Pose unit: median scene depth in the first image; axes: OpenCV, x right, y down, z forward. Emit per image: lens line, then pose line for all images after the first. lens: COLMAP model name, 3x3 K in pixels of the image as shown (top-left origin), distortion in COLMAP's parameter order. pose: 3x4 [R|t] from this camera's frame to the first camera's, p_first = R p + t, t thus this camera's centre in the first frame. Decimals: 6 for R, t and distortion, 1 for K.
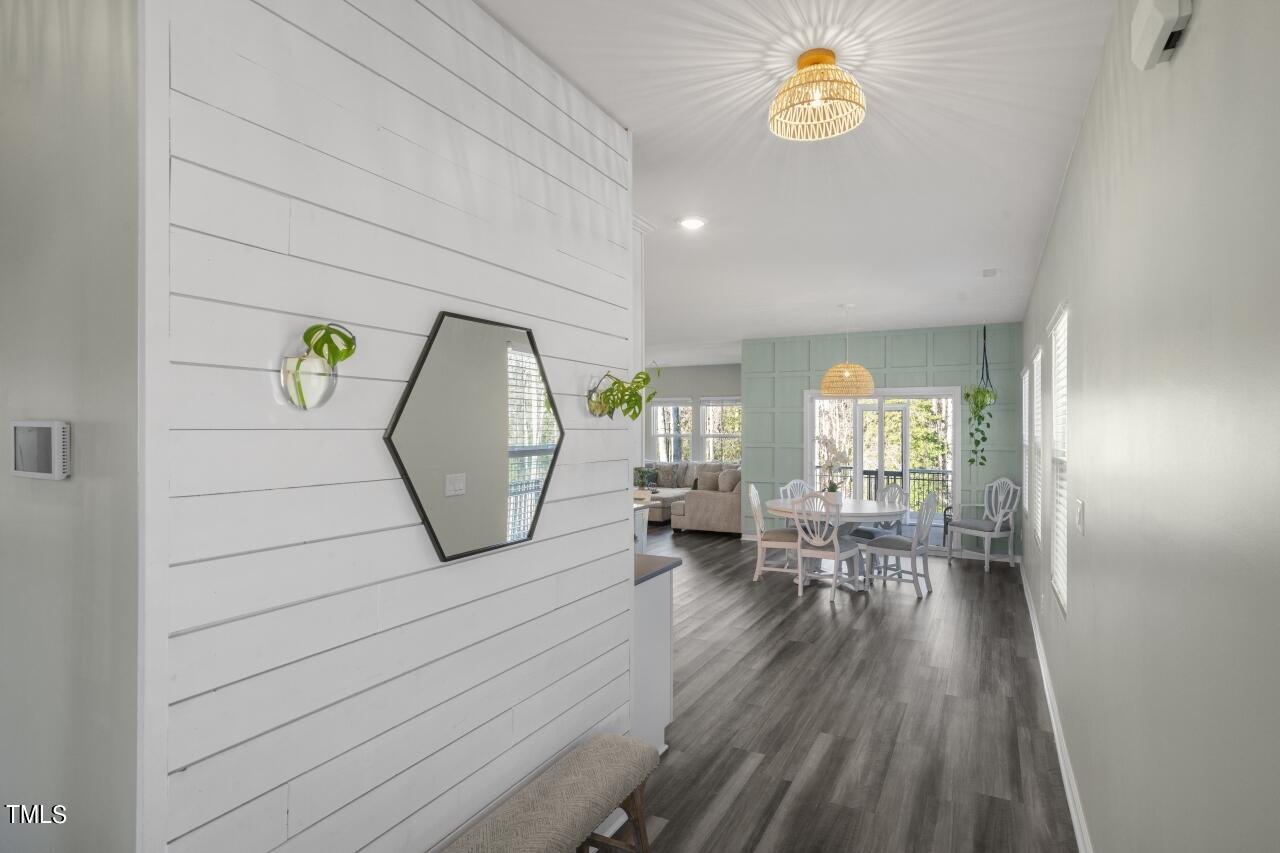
lens RADIAL K [[698.8, 0, 647.5], [0, 698.8, 425.1], [0, 0, 1]] dist [0.020174, -0.005524]
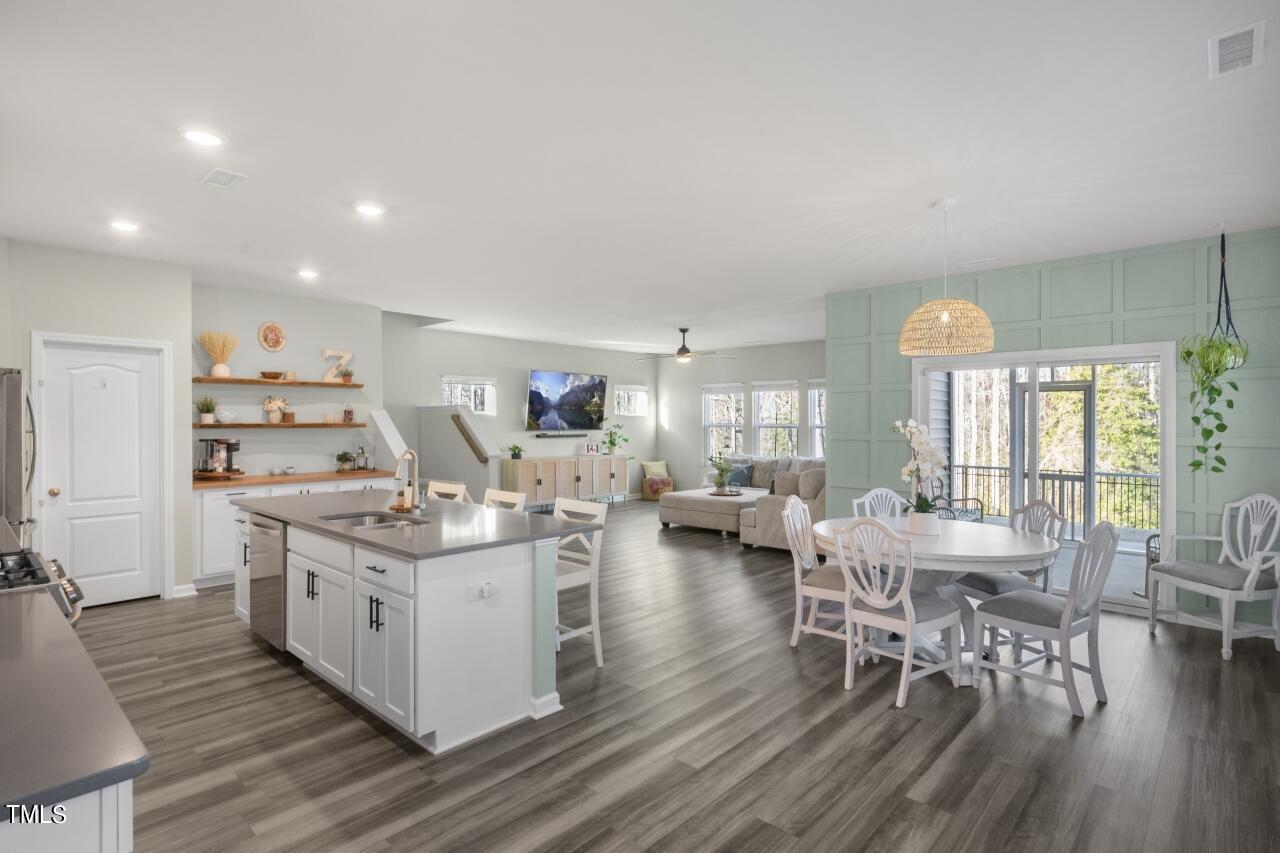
lens RADIAL K [[650.6, 0, 642.1], [0, 650.6, 423.0], [0, 0, 1]] dist [0.006988, -0.000161]
pose [[0.961193, -0.001404, -0.275874, 0.163504], [0.002814, 0.999985, 0.004718, 0.012247], [0.275863, -0.005311, 0.961182, 0.337956]]
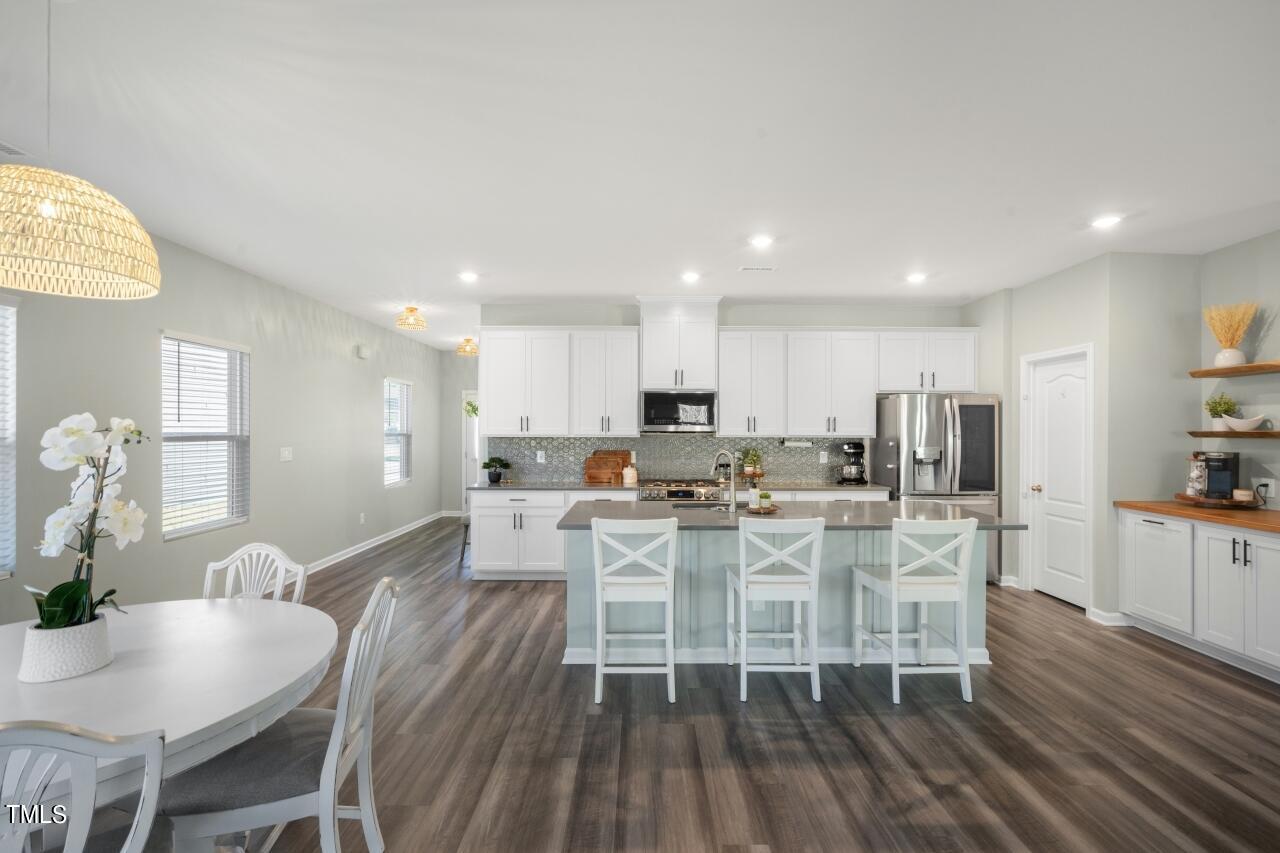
lens RADIAL K [[577.3, 0, 635.0], [0, 577.3, 434.0], [0, 0, 1]] dist [-0.000533, -0.000083]
pose [[-0.893162, -0.001193, -0.449733, 0.150991], [-0.003085, 0.999989, 0.003476, 0.017304], [0.449724, 0.004492, -0.893156, 1.140880]]
